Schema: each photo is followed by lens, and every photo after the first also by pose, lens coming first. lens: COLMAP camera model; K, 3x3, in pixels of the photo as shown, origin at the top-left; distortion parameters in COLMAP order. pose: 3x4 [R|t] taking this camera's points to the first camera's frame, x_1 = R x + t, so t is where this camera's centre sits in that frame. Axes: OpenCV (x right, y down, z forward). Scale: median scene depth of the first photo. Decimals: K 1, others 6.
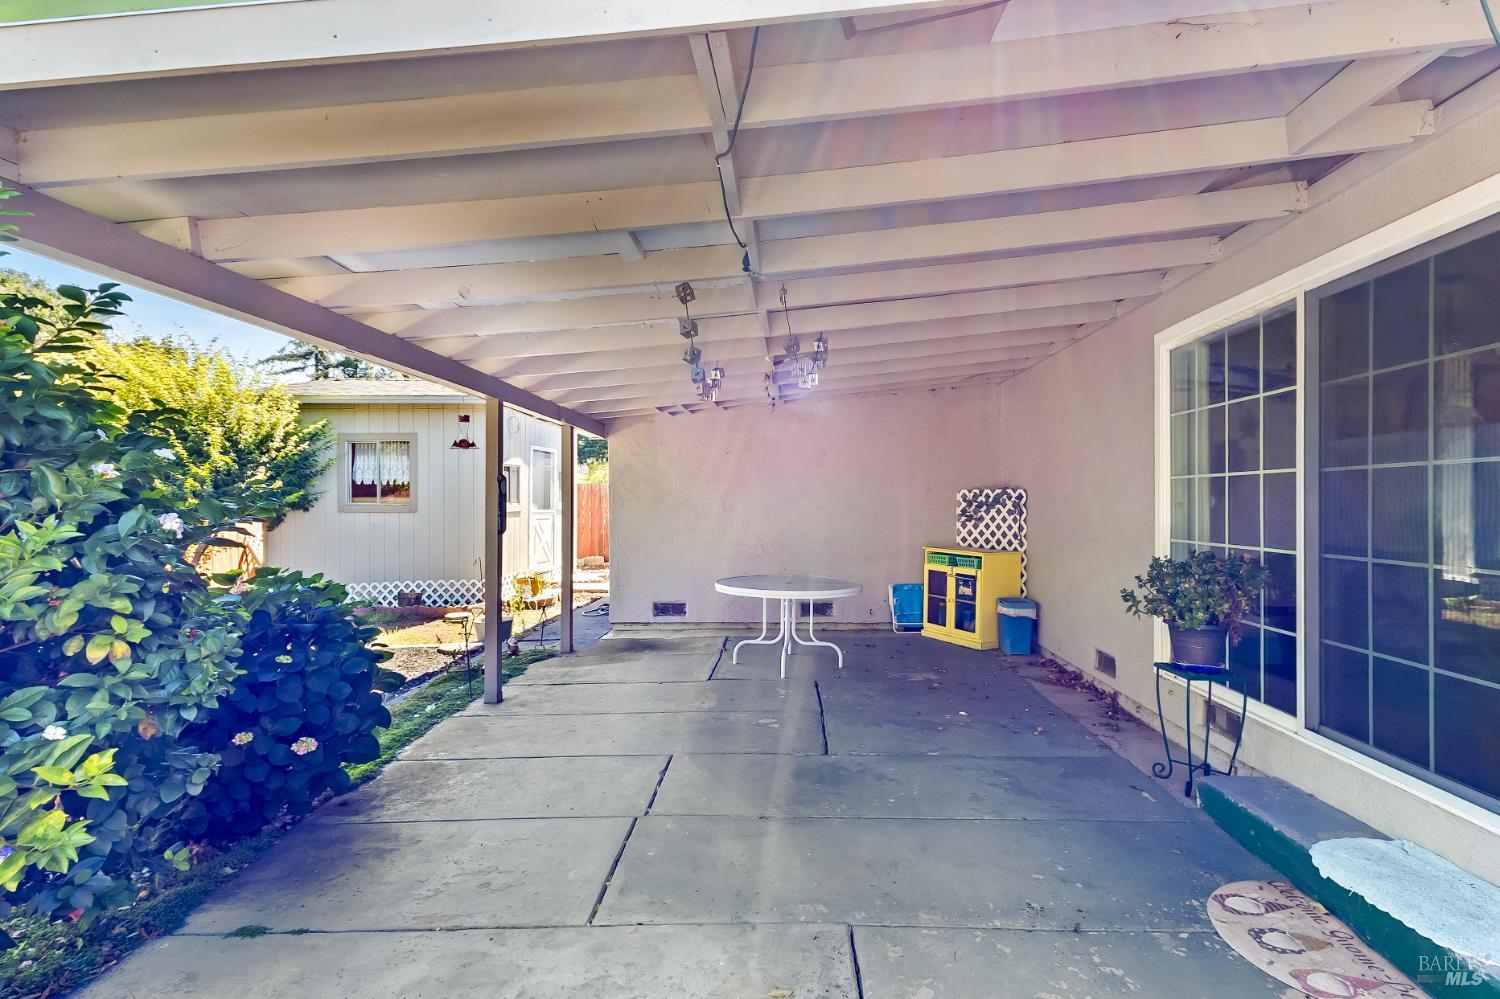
lens RADIAL K [[703.6, 0, 779.1], [0, 703.6, 504.9], [0, 0, 1]] dist [0.021353, -0.002173]
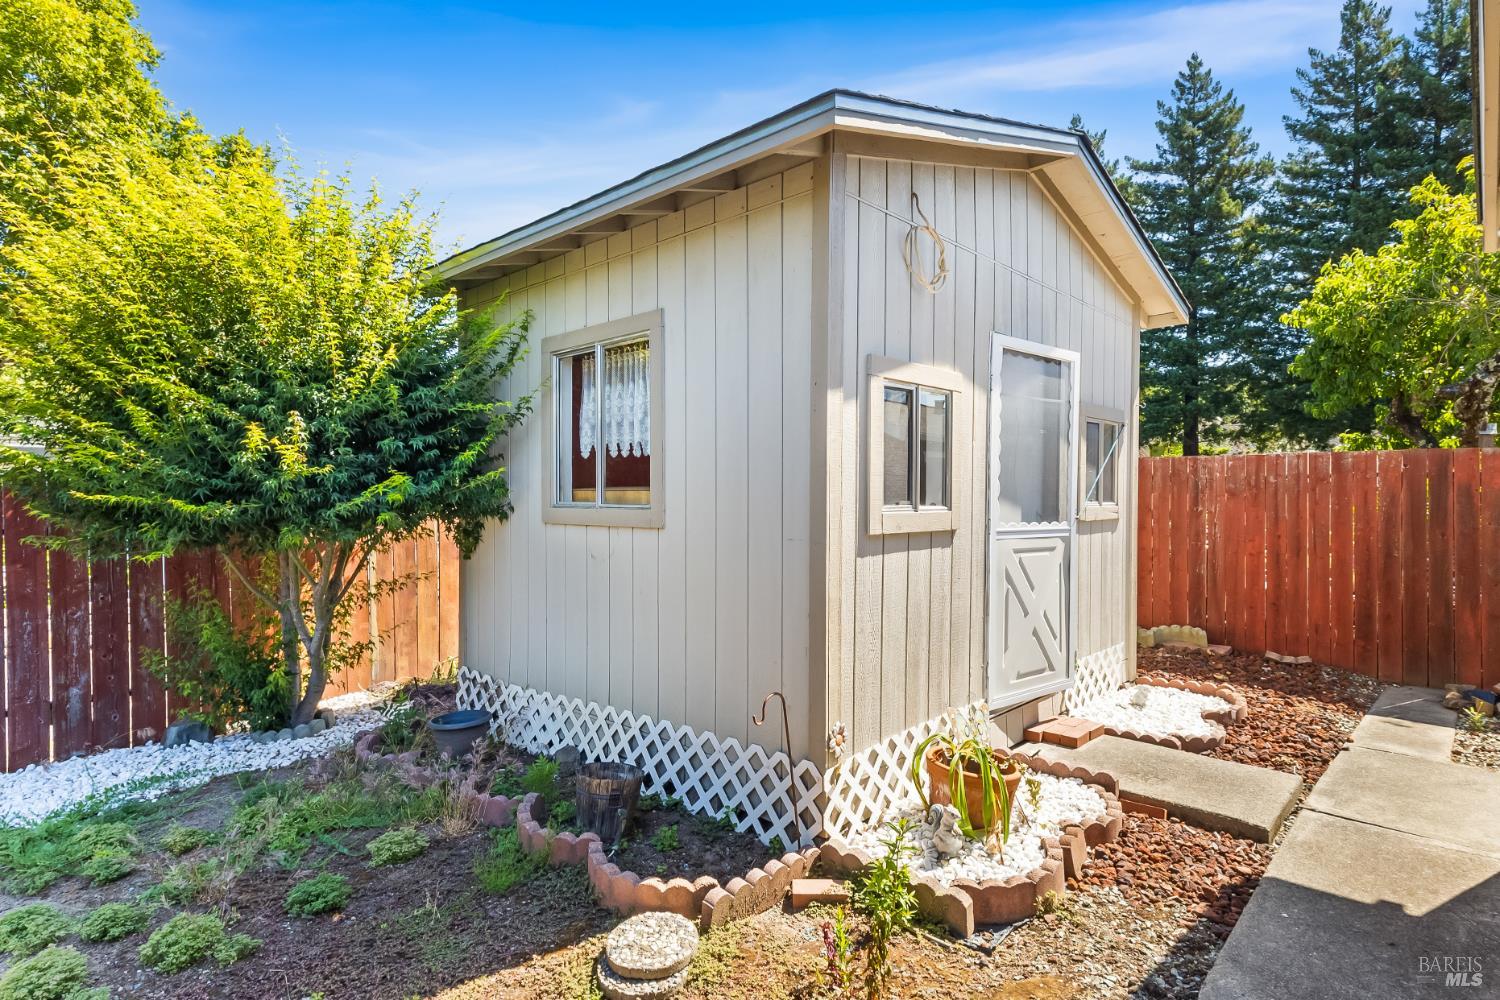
lens RADIAL K [[758.4, 0, 755.5], [0, 758.4, 502.5], [0, 0, 1]] dist [0.018524, -0.002093]
pose [[0.738811, 0.007260, -0.673873, -0.269358], [-0.003070, 0.999968, 0.007407, -0.007607], [0.673906, -0.003403, 0.738810, 0.925030]]
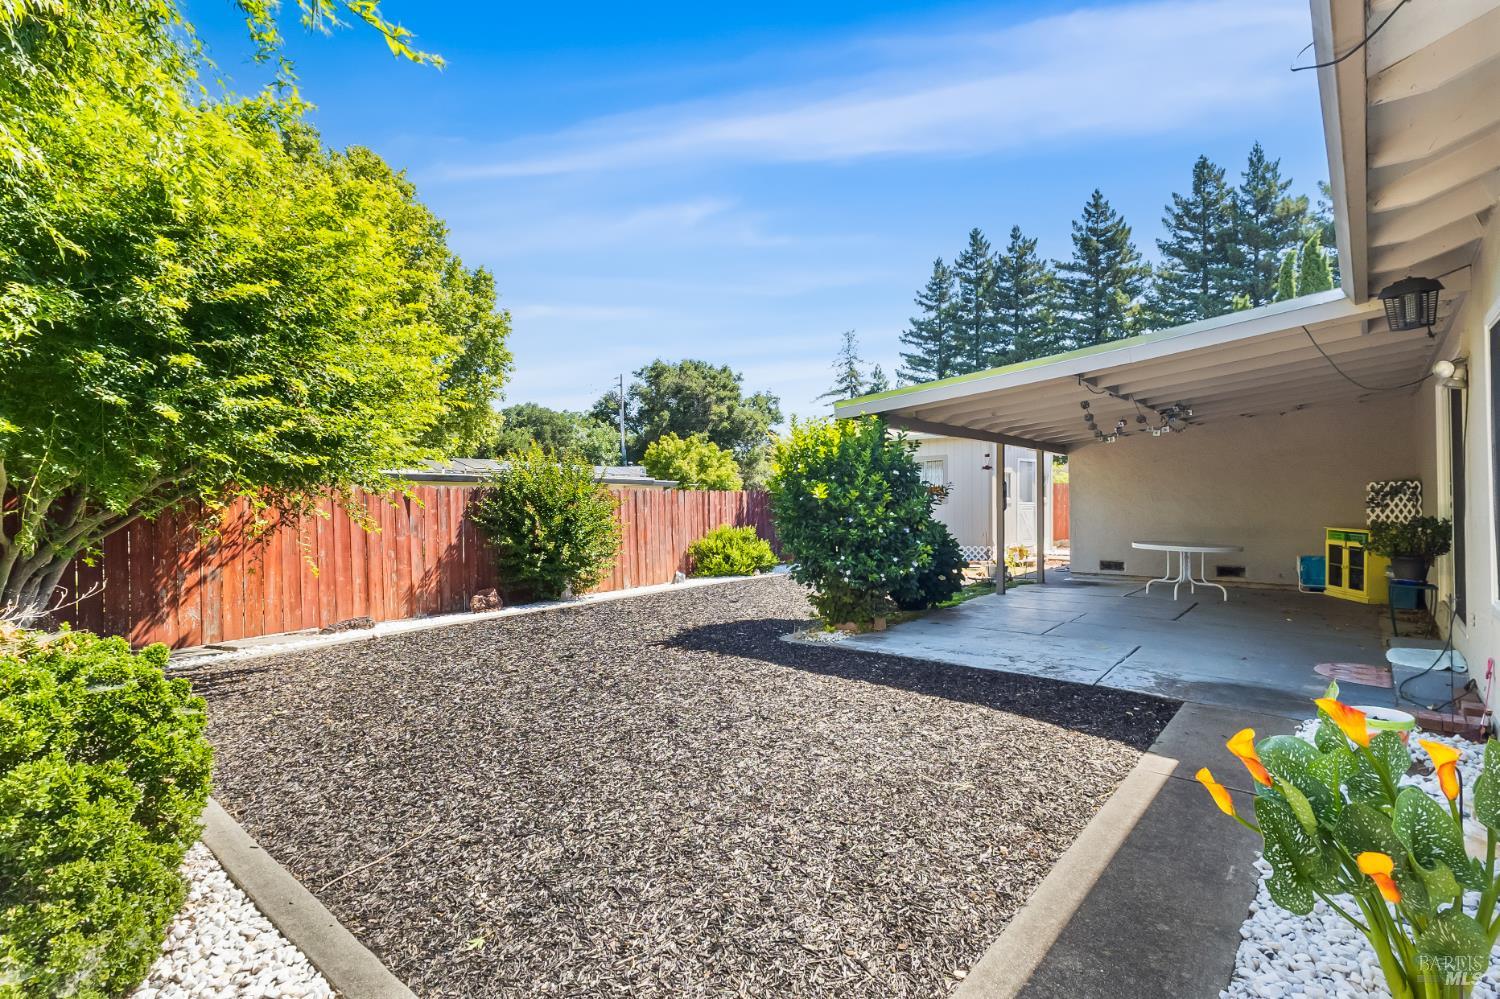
lens RADIAL K [[703.6, 0, 750.9], [0, 703.6, 496.5], [0, 0, 1]] dist [0.021353, -0.002173]
pose [[0.766940, -0.009746, -0.641644, 0.231144], [0.003674, 0.999935, -0.010797, 0.013505], [0.641708, 0.005923, 0.766926, -0.679227]]
